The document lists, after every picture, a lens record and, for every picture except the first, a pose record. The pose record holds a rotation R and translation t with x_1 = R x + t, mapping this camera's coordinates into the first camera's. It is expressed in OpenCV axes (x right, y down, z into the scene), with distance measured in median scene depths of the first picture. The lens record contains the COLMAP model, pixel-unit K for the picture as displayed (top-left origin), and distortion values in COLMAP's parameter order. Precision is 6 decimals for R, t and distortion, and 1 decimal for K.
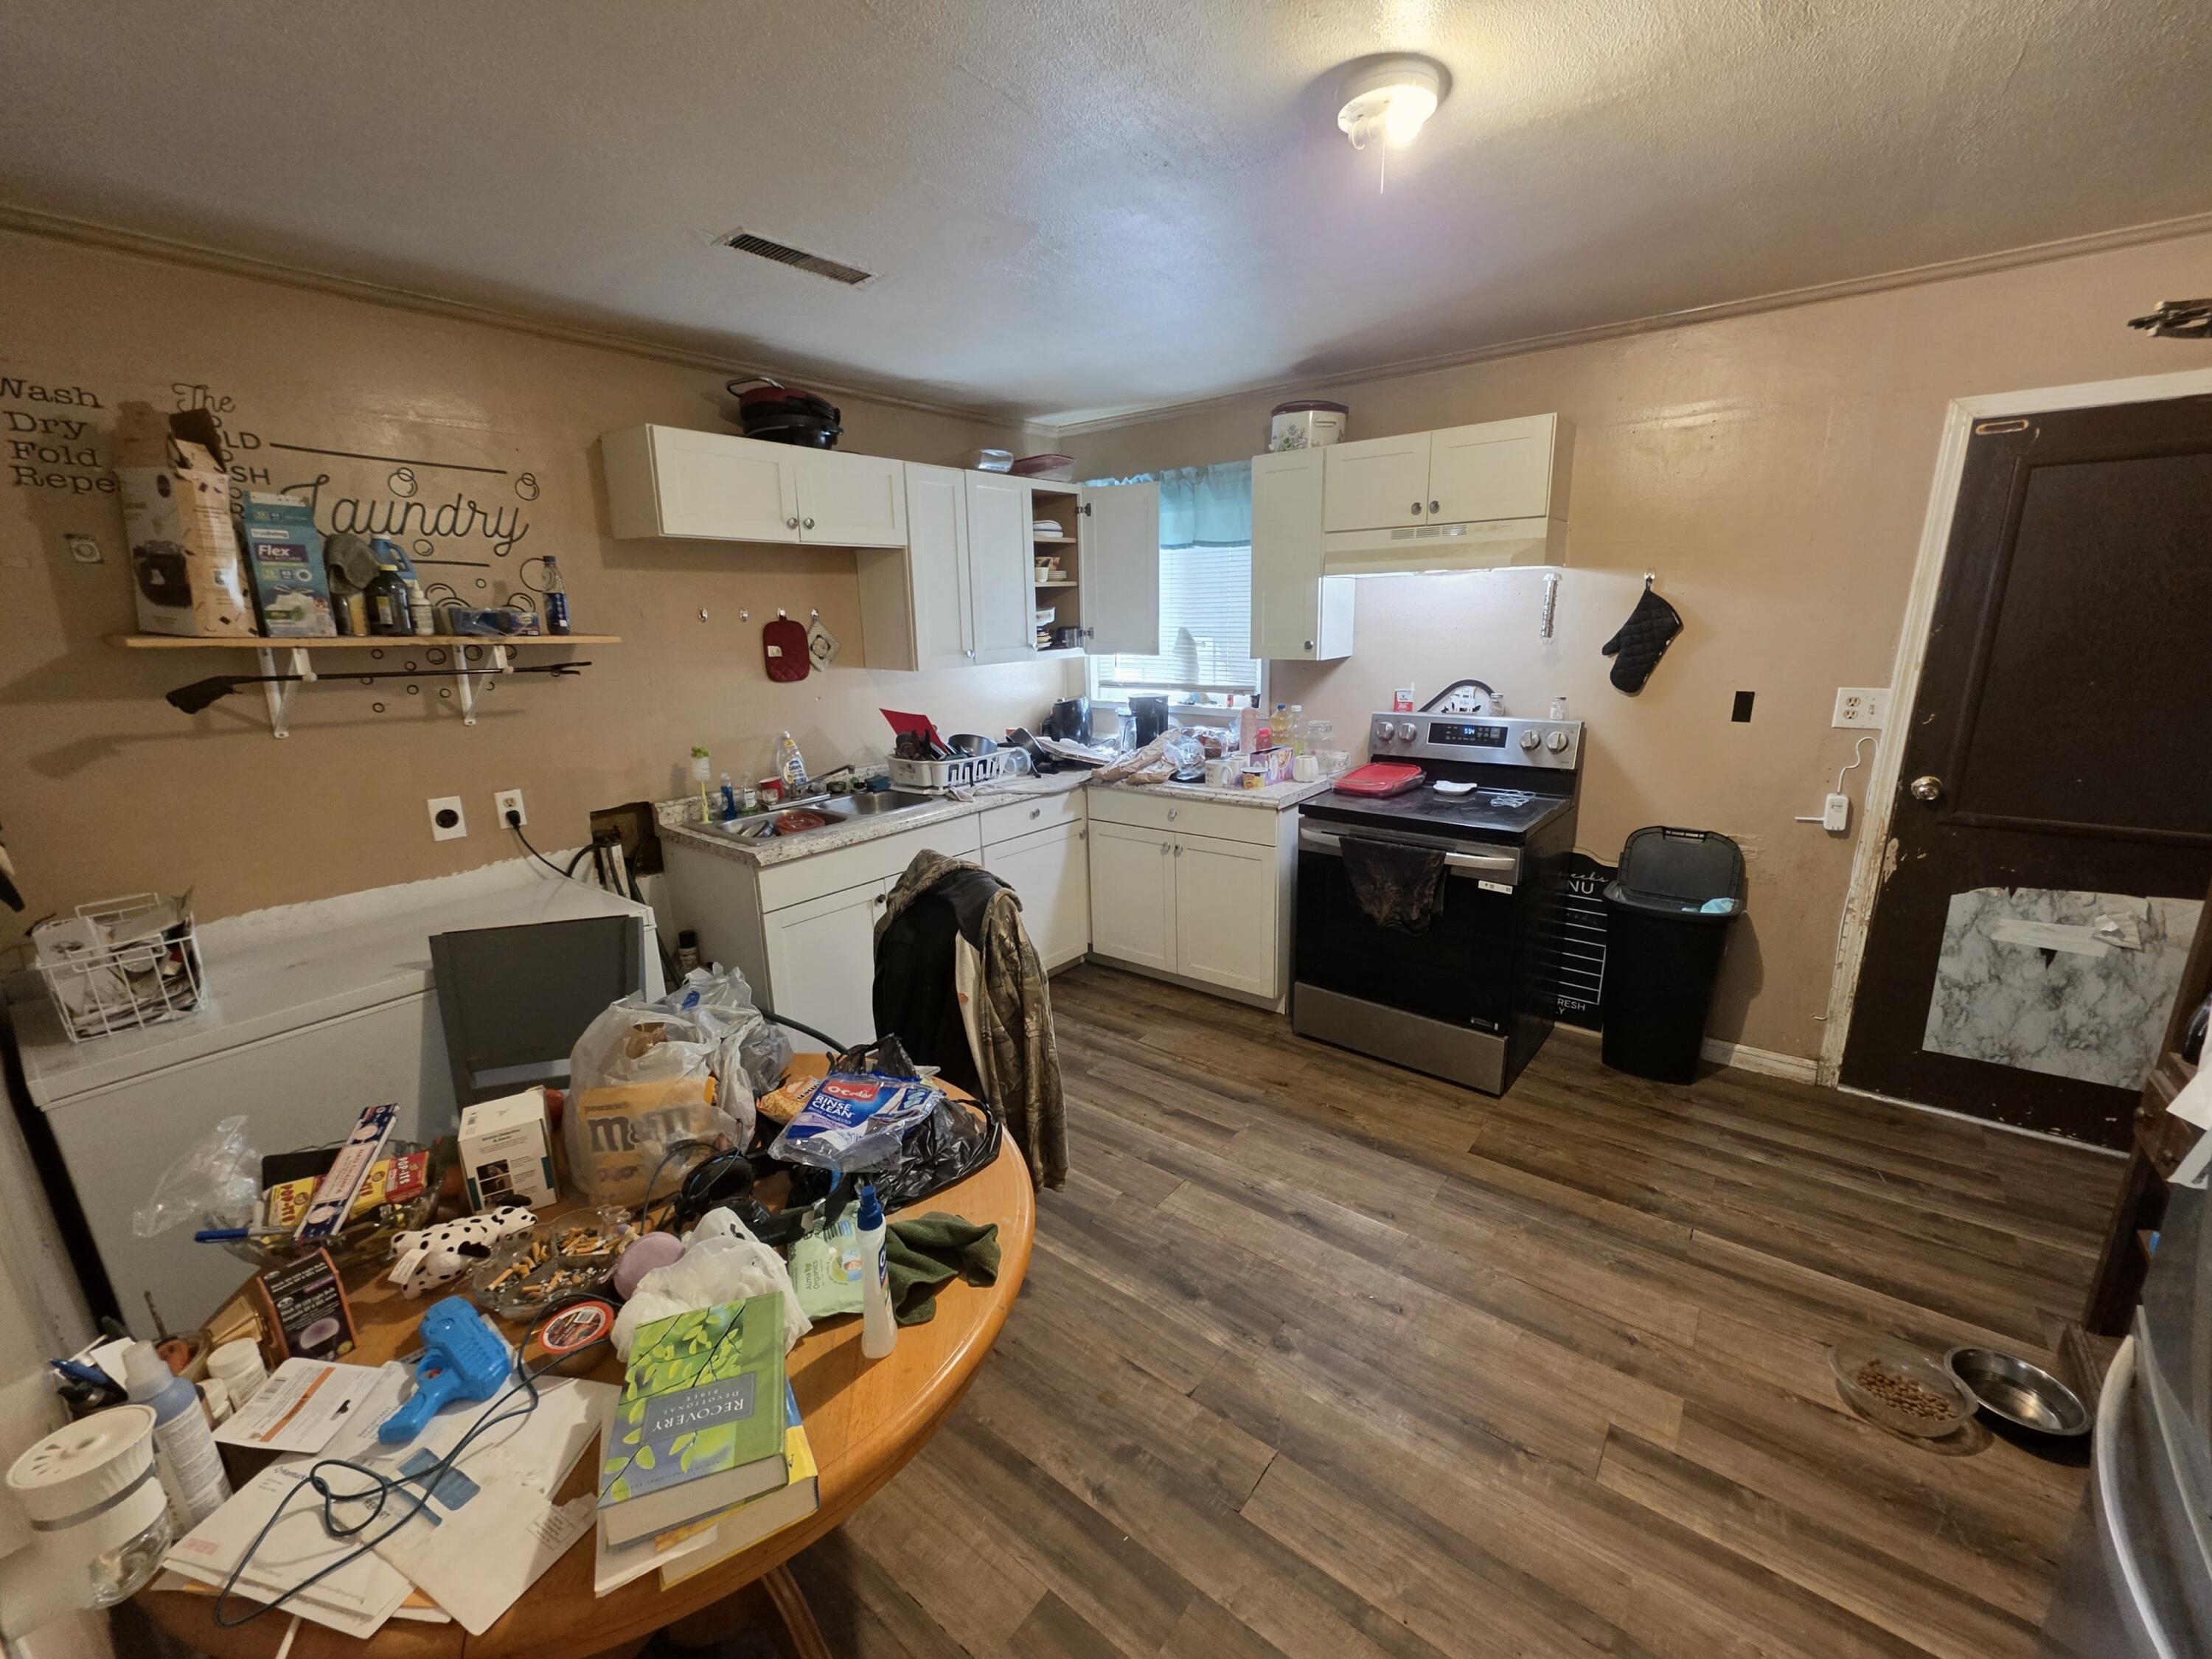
lens RADIAL K [[890.3, 0, 1108.4], [0, 890.3, 831.9], [0, 0, 1]] dist [0.000287, 0.001138]
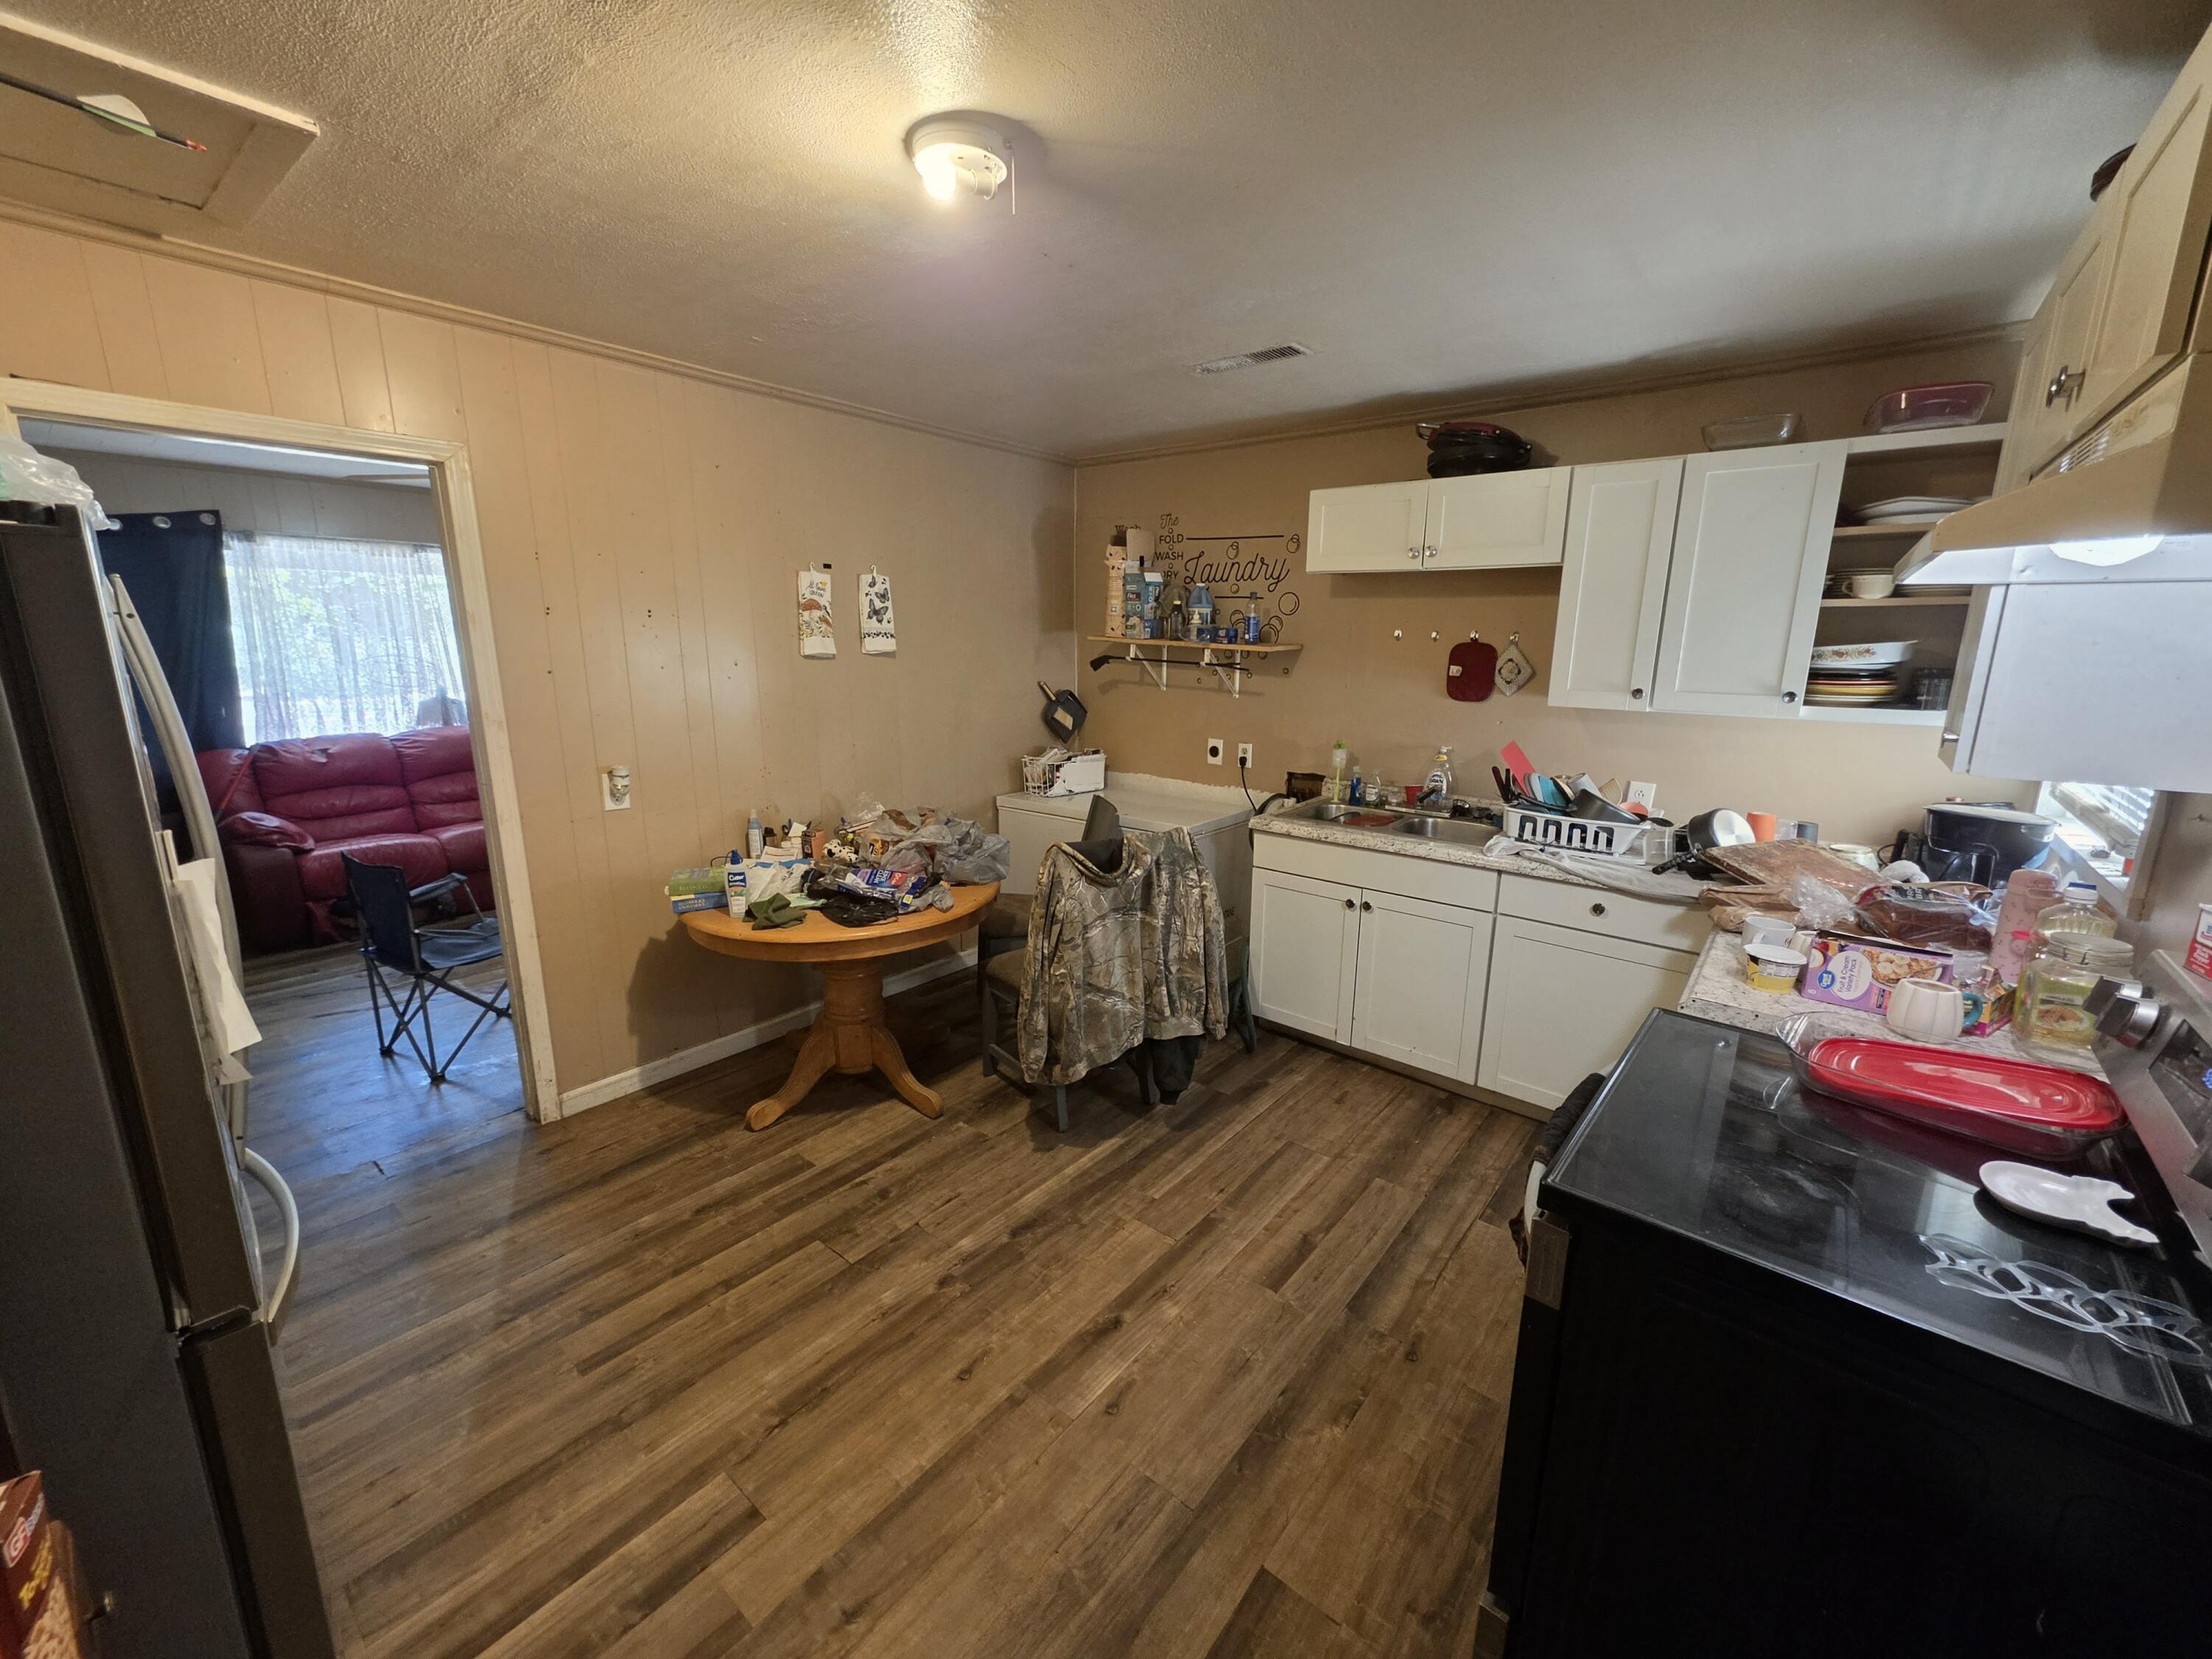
lens RADIAL K [[890.3, 0, 1121.1], [0, 890.3, 827.5], [0, 0, 1]] dist [0.000287, 0.001138]
pose [[-0.013671, 0.235558, -0.971764, 0.913288], [-0.255487, 0.938772, 0.231155, -0.224035], [0.966716, 0.251434, 0.047348, 0.803655]]
